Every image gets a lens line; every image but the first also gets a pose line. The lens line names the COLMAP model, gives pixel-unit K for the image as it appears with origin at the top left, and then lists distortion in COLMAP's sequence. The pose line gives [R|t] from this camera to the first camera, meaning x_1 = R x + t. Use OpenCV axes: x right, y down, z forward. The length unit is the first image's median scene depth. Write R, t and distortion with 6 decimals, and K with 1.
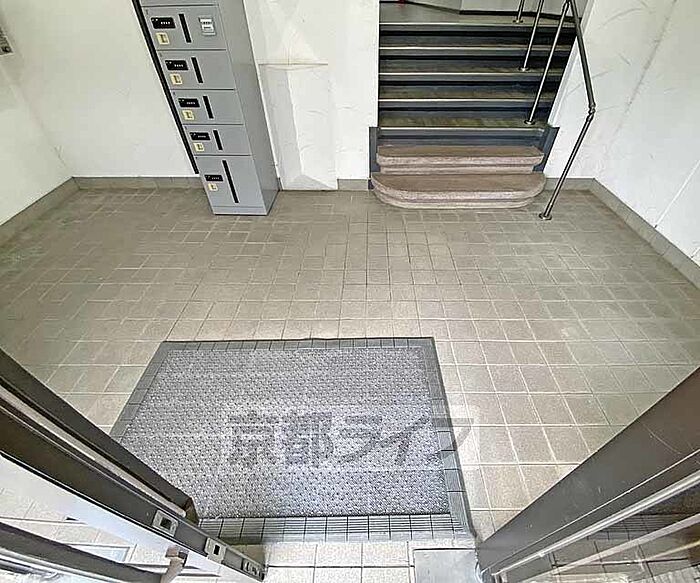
lens RADIAL K [[318.4, 0, 373.1], [0, 318.4, 290.4], [0, 0, 1]] dist [0.023518, -0.020538]
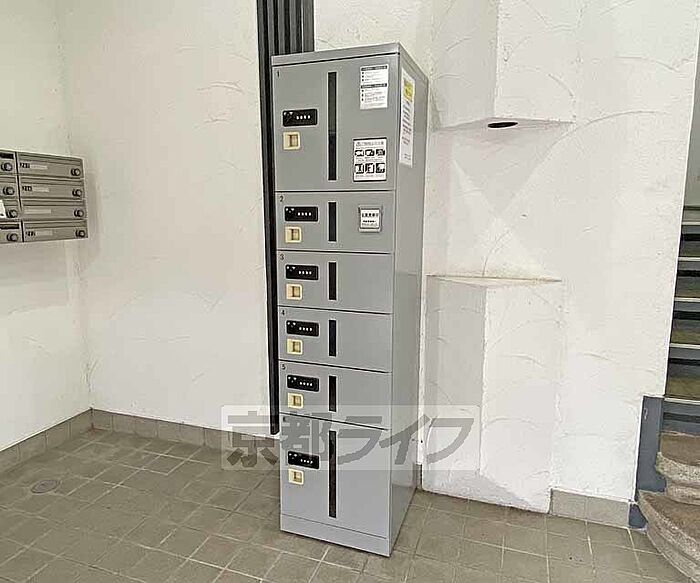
lens RADIAL K [[513.8, 0, 350.0], [0, 513.8, 291.5], [0, 0, 1]] dist [-0.004937, -0.003225]
pose [[0.945654, 0.048198, -0.321583, -0.176281], [-0.216836, 0.830446, -0.513168, -0.164999], [0.242323, 0.555010, 0.795766, 0.229672]]
